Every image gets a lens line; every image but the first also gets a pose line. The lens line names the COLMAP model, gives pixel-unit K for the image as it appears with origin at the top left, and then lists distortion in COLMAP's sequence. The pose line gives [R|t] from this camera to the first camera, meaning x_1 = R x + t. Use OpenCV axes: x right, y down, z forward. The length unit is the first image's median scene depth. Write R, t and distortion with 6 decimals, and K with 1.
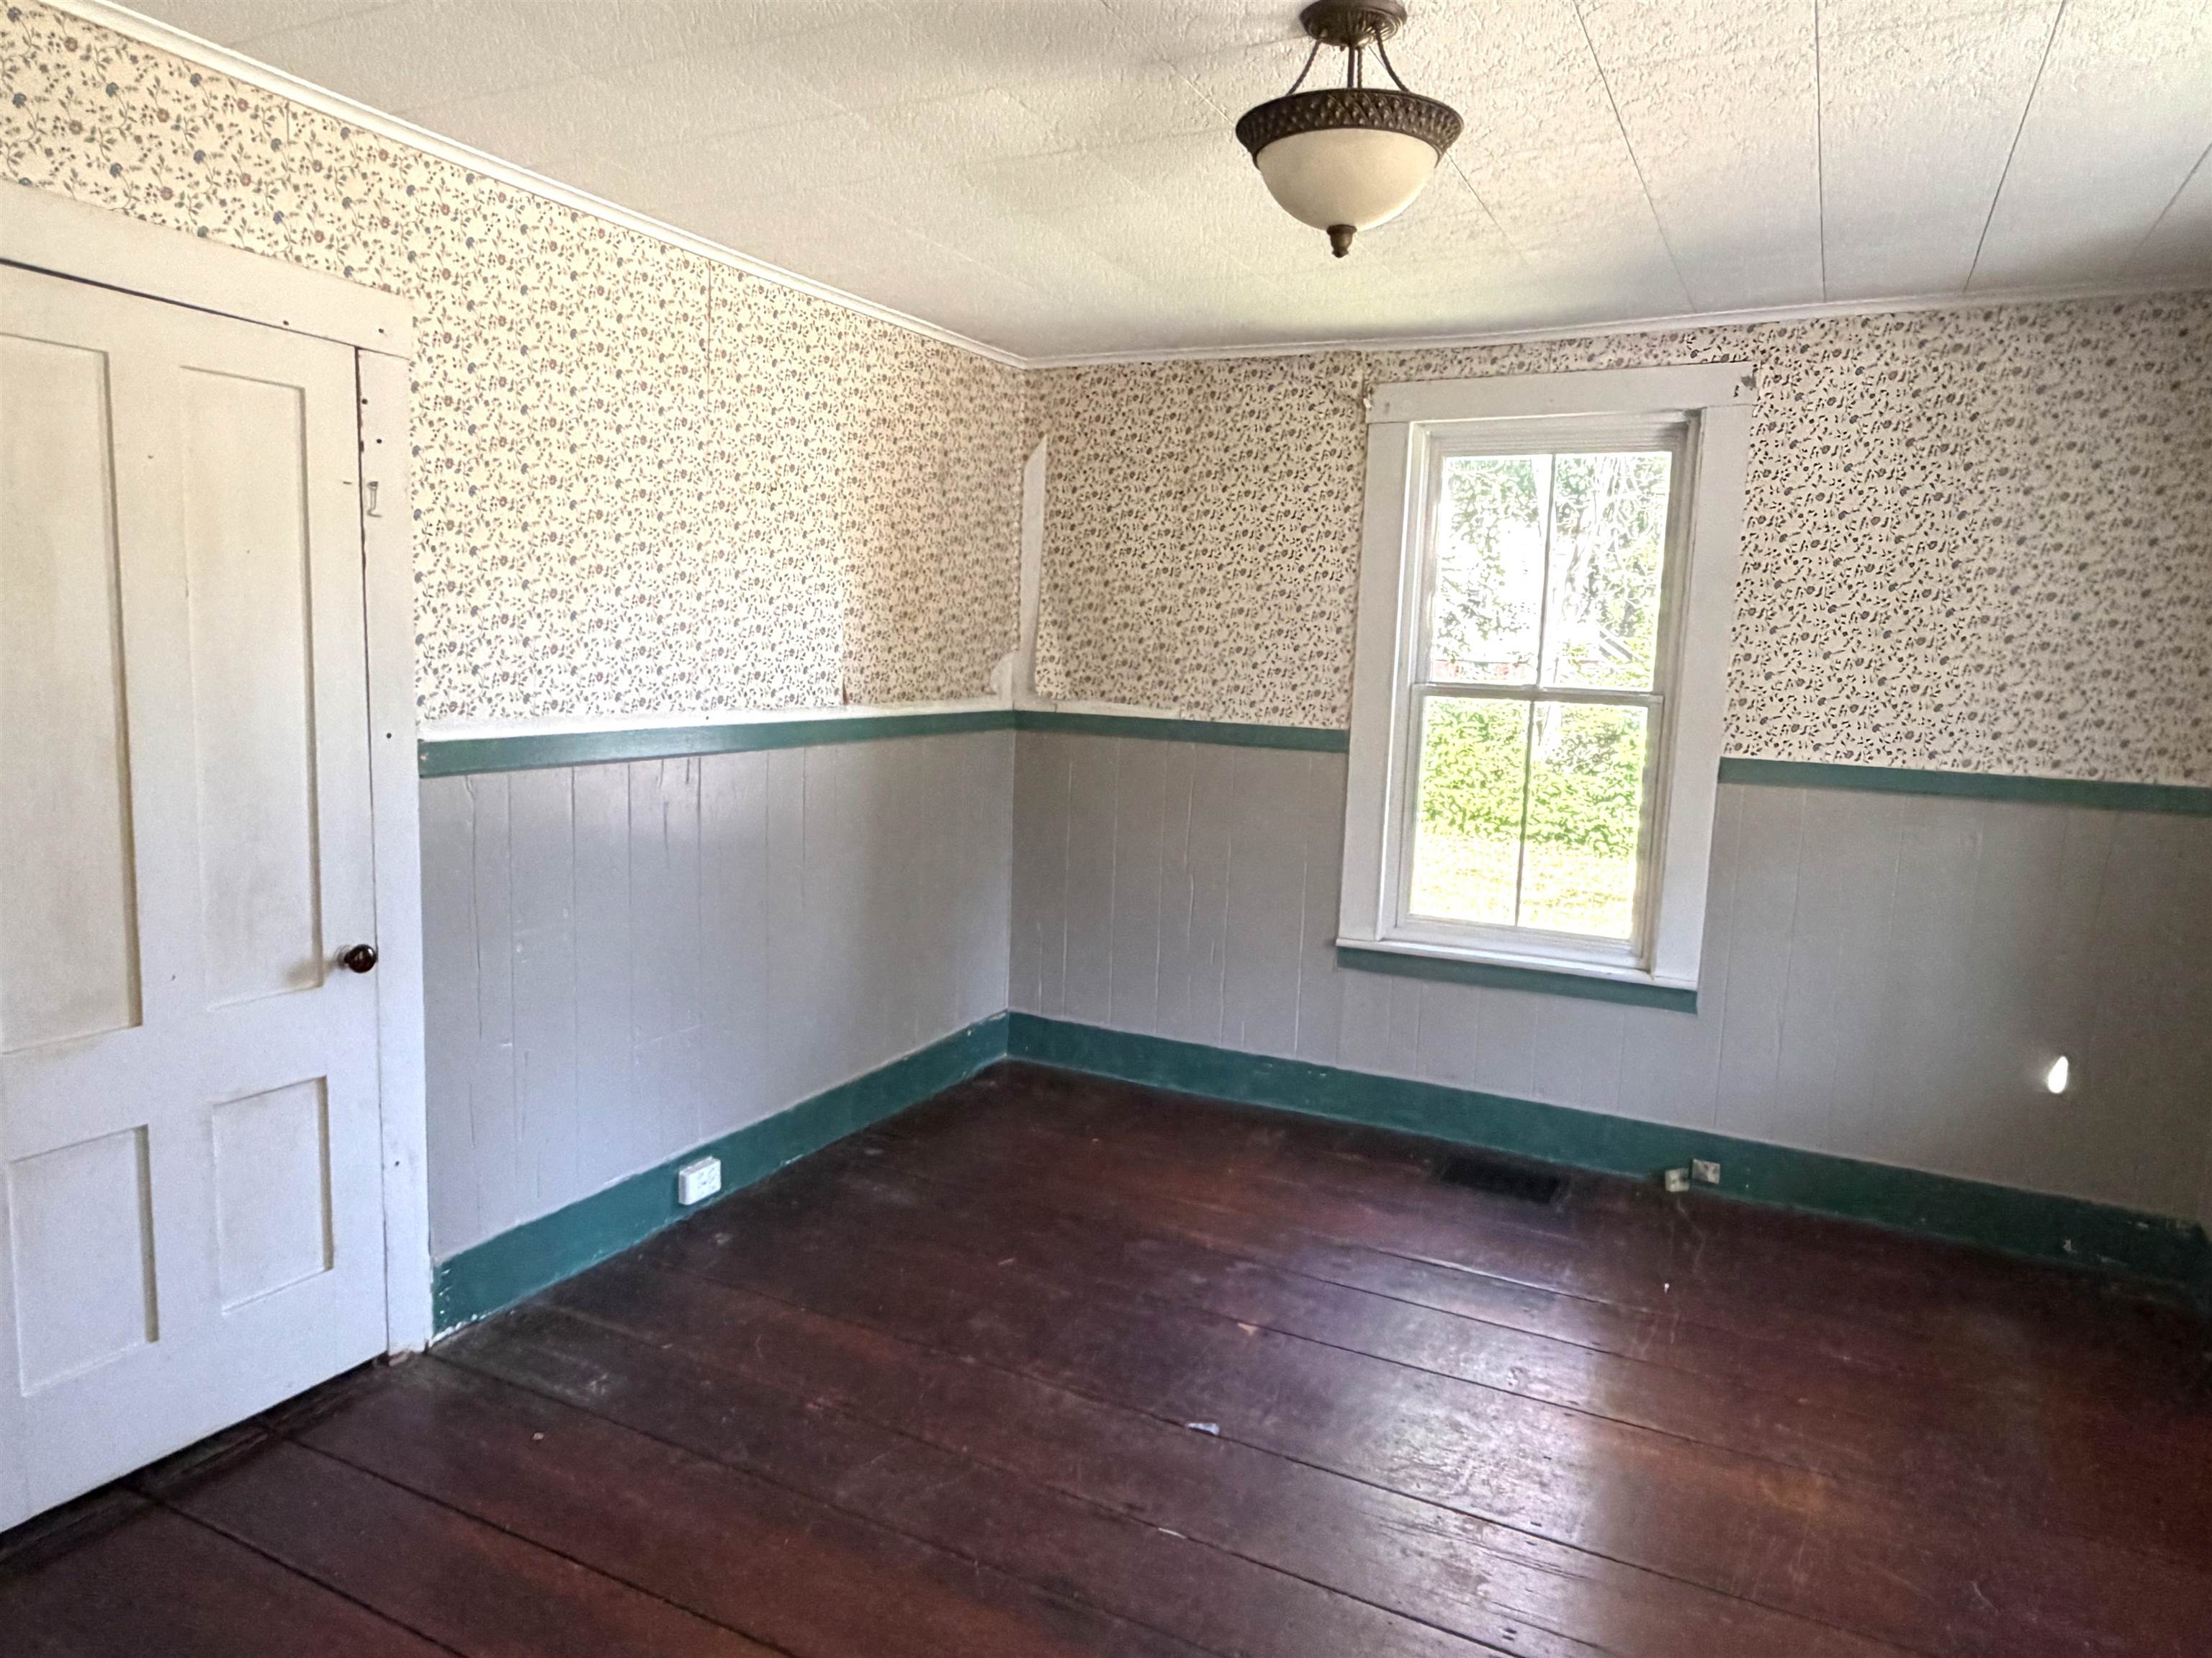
lens RADIAL K [[1424.0, 0, 1083.1], [0, 1424.0, 828.3], [0, 0, 1]] dist [-0.000156, 0.002907]
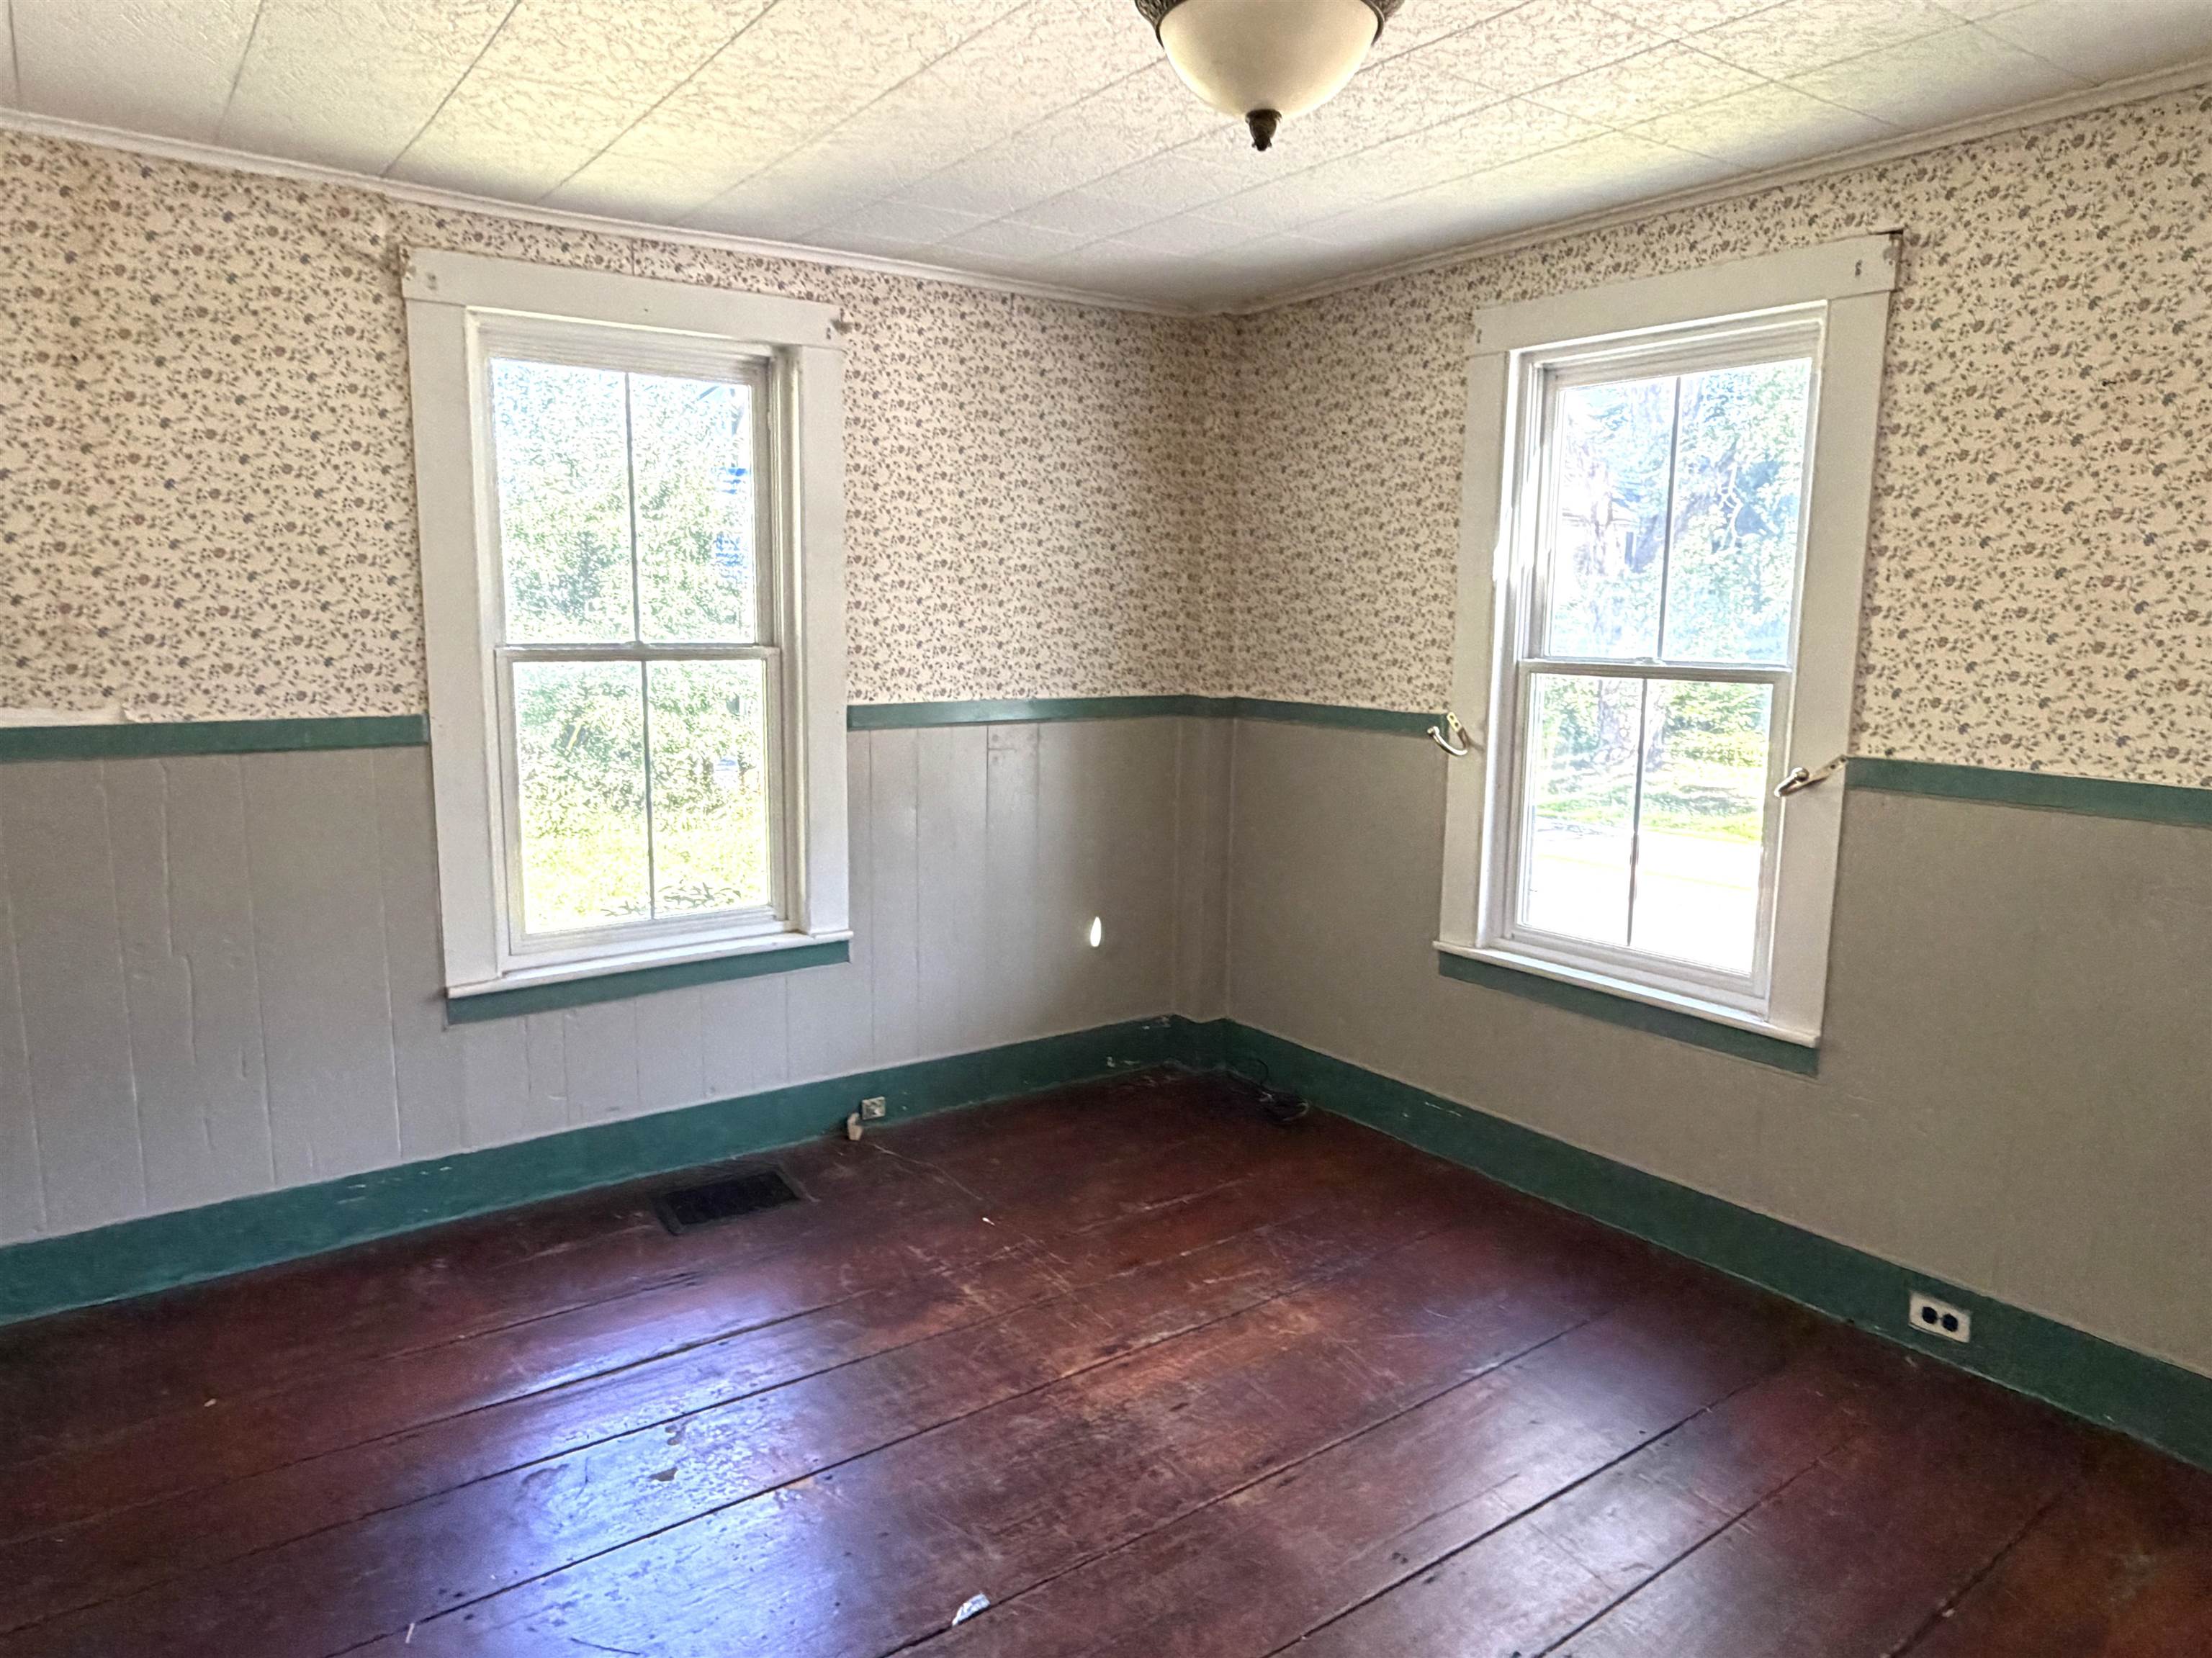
lens RADIAL K [[1387.9, 0, 1106.0], [0, 1387.9, 829.0], [0, 0, 1]] dist [-0.001396, -0.000043]
pose [[0.449787, -0.169268, 0.876949, -0.325538], [0.120856, 0.984381, 0.128017, -0.064222], [-0.884921, 0.048405, 0.463218, 0.372815]]
